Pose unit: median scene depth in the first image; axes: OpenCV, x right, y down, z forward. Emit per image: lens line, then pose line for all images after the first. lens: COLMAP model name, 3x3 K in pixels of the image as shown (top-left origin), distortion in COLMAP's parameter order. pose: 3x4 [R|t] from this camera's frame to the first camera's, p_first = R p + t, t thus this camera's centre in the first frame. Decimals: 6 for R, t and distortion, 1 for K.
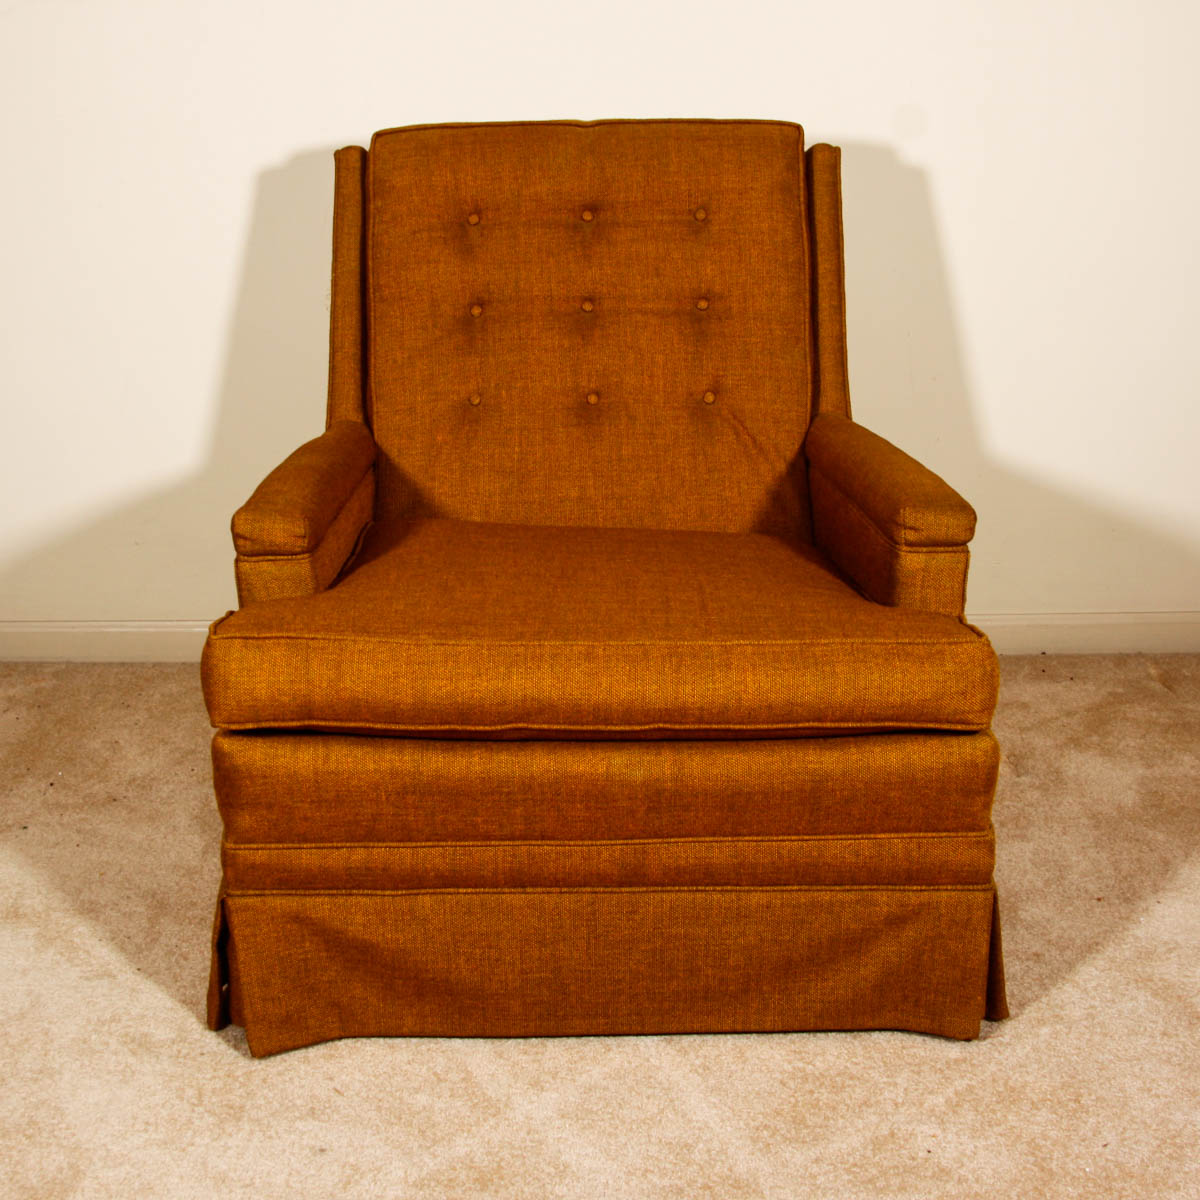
lens RADIAL K [[1889.9, 0, 600.0], [0, 1889.9, 600.0], [0, 0, 1]] dist [-0.131408, -0.007172]
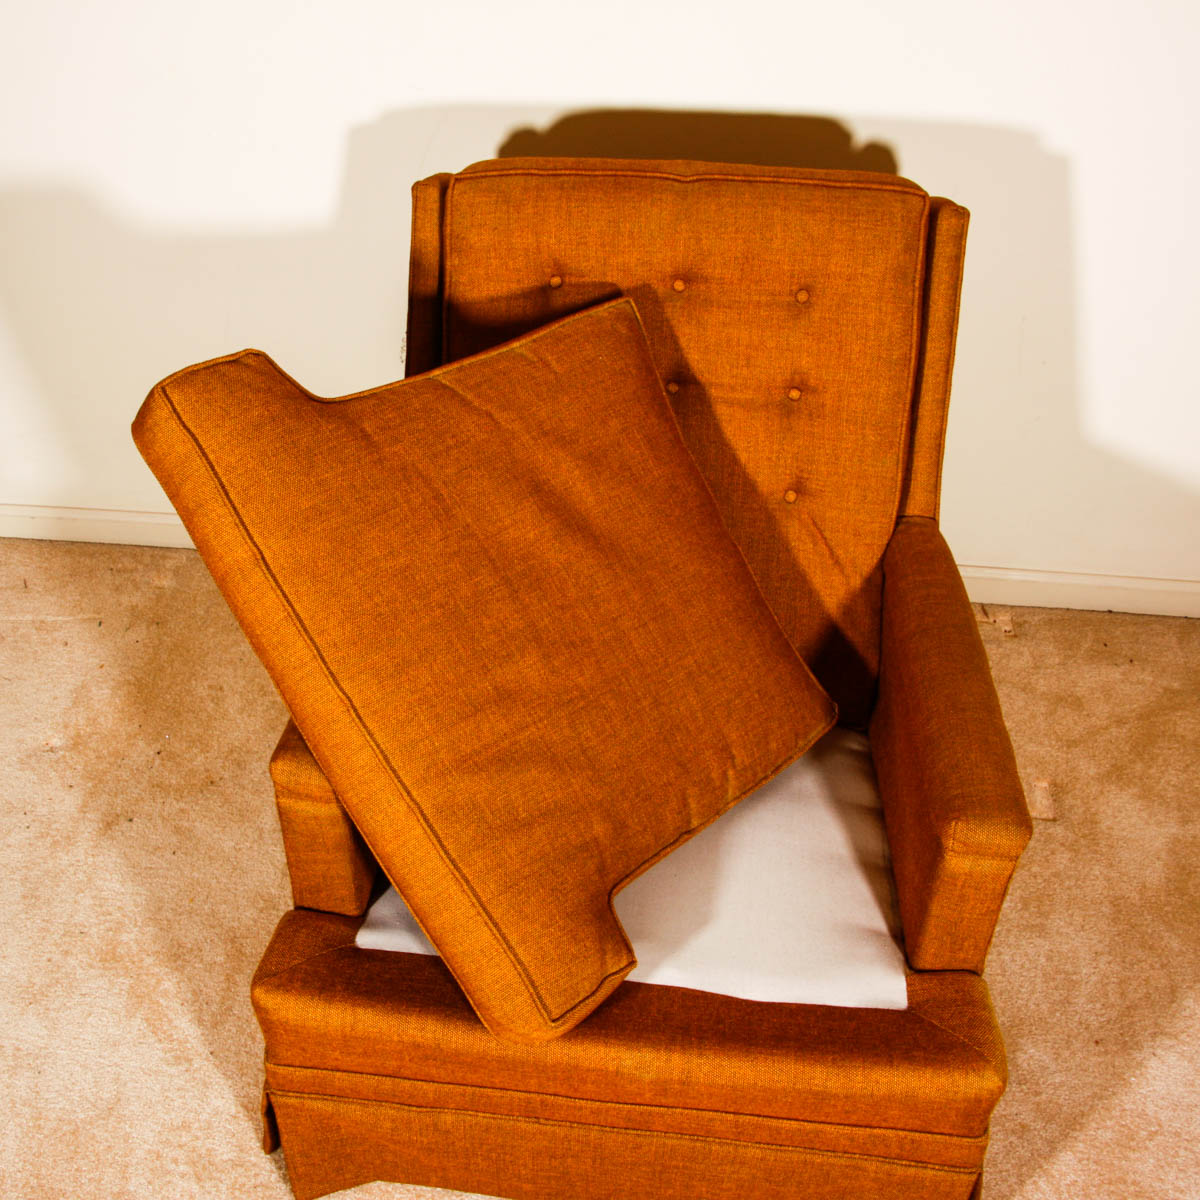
lens RADIAL K [[1530.2, 0, 492.6], [0, 1530.2, 599.0], [0, 0, 1]] dist [-0.155085, 0.098292]
pose [[0.985836, 0.091269, -0.140701, 0.022247], [-0.028508, 0.917937, 0.395701, -0.362028], [0.165269, -0.386086, 0.907537, 0.256057]]
